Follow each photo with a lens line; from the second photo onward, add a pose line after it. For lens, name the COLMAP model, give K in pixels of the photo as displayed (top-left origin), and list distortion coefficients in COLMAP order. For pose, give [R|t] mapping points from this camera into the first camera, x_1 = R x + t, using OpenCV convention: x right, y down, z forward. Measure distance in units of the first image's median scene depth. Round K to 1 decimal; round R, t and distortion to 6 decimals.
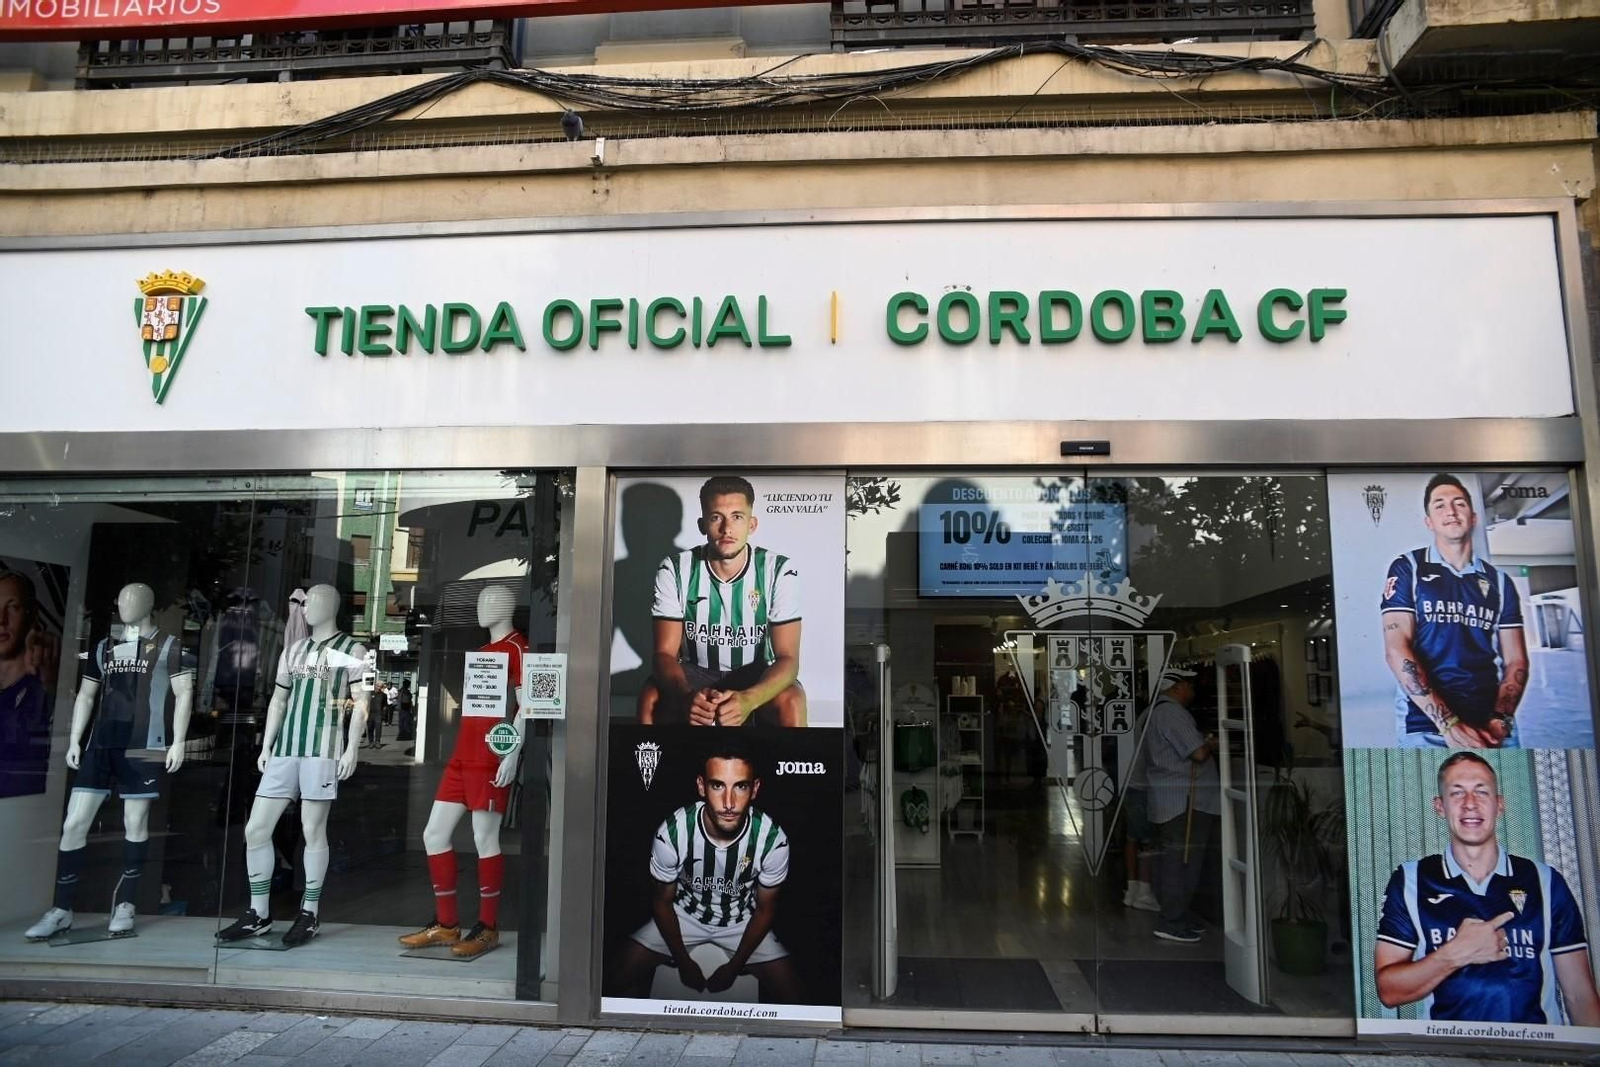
lens RADIAL K [[1093.5, 0, 796.4], [0, 1093.5, 524.5], [0, 0, 1]] dist [-0.114730, 0.096860]
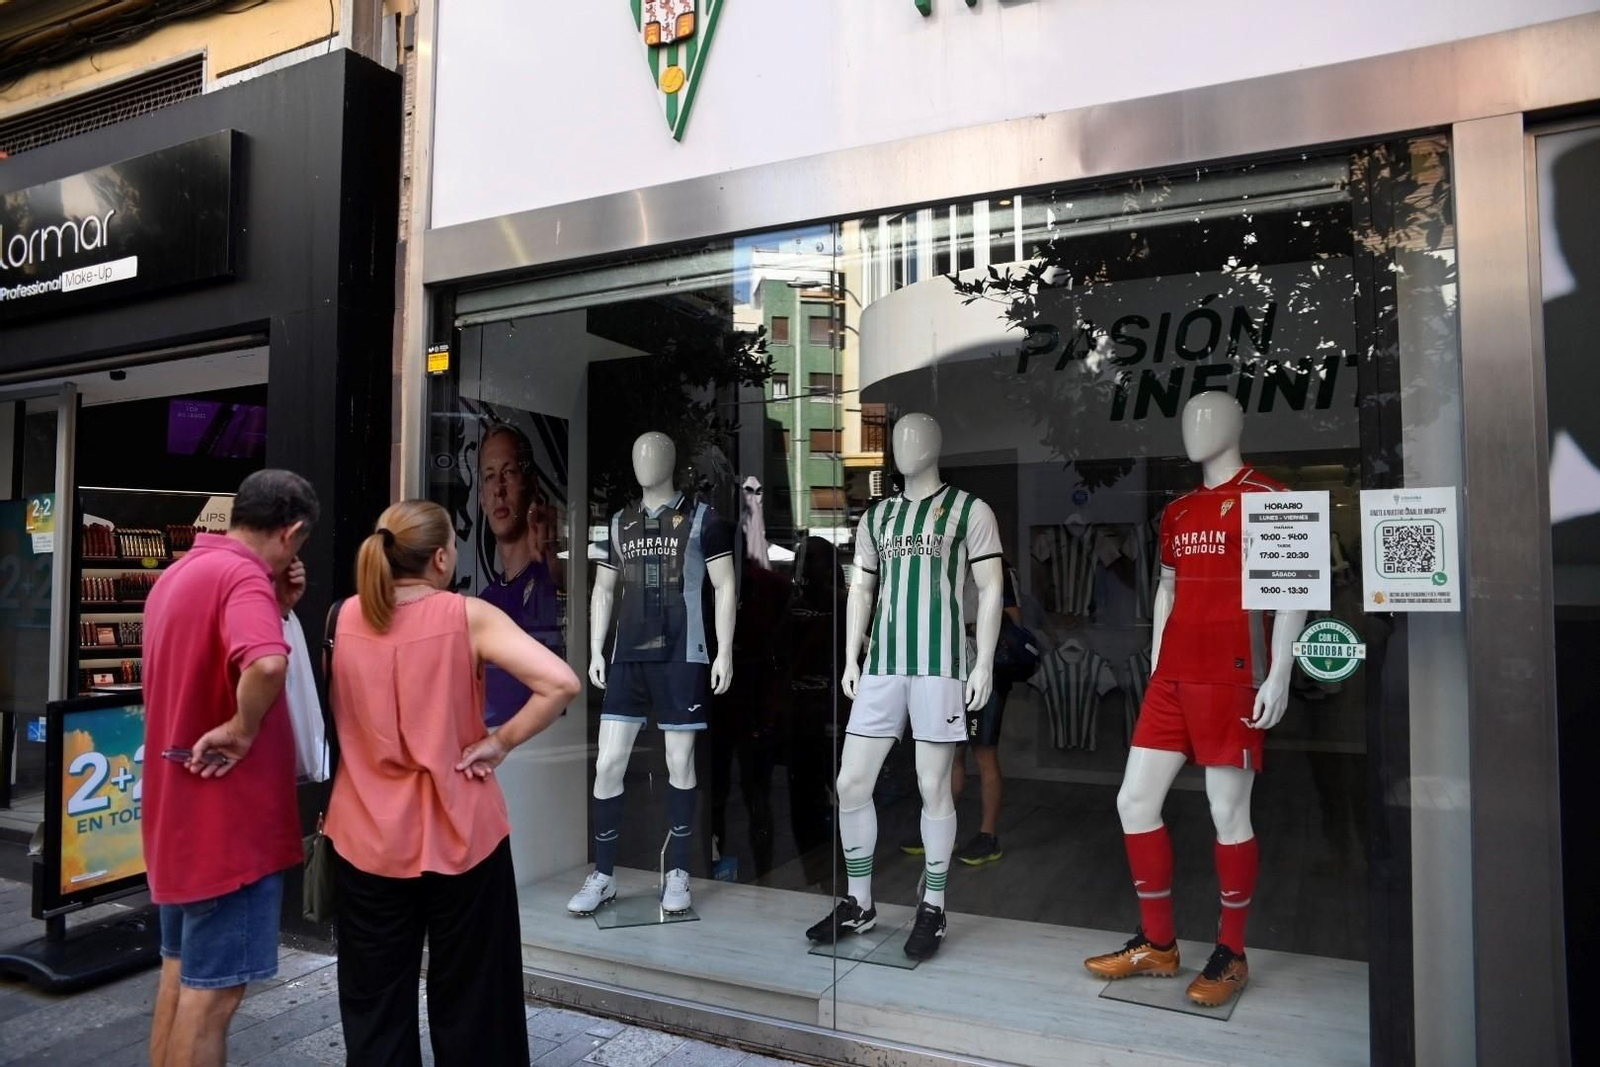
lens RADIAL K [[1091.8, 0, 805.1], [0, 1091.8, 528.4], [0, 0, 1]] dist [-0.114043, 0.093800]
pose [[0.933675, -0.029237, -0.356926, -0.318764], [0.065743, 0.993717, 0.090576, 0.071931], [0.352035, -0.108034, 0.929731, 0.415563]]
